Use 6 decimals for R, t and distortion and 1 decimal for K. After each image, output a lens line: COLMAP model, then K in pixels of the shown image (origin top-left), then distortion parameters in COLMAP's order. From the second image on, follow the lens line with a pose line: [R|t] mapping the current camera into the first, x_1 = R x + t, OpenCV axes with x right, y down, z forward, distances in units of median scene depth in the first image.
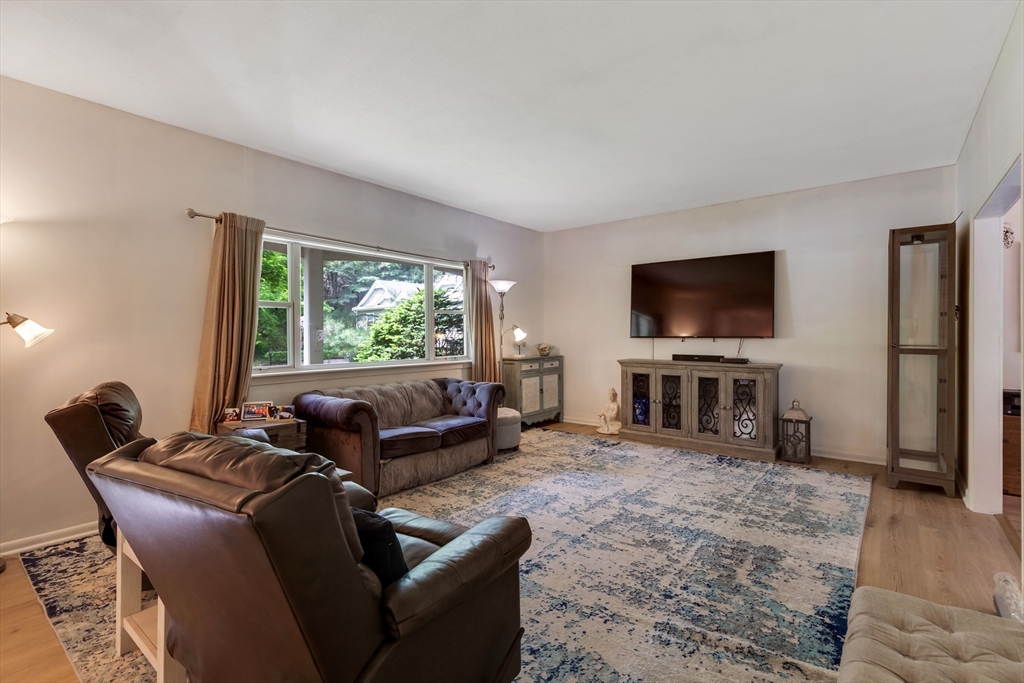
lens RADIAL K [[477.5, 0, 513.3], [0, 477.5, 334.6], [0, 0, 1]] dist [0.008142, 0.000005]
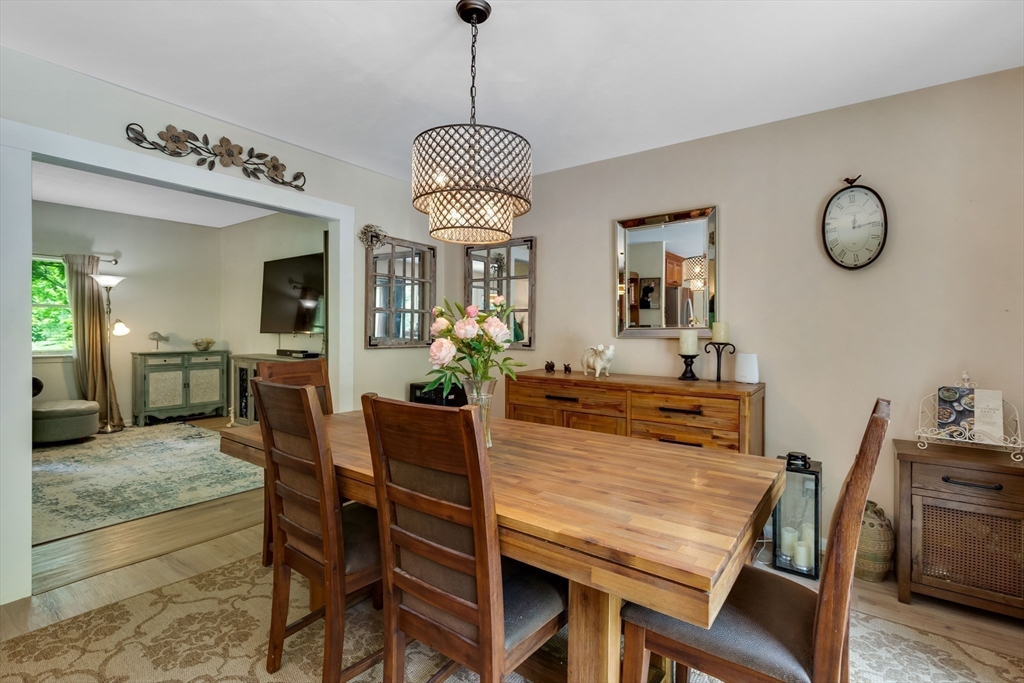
lens RADIAL K [[477.5, 0, 513.3], [0, 477.5, 334.6], [0, 0, 1]] dist [0.008142, 0.000005]
pose [[0.999151, 0.006952, 0.040601, 0.787986], [-0.007075, 0.999971, 0.002892, 0.003214], [-0.040579, -0.003177, 0.999171, -0.044941]]
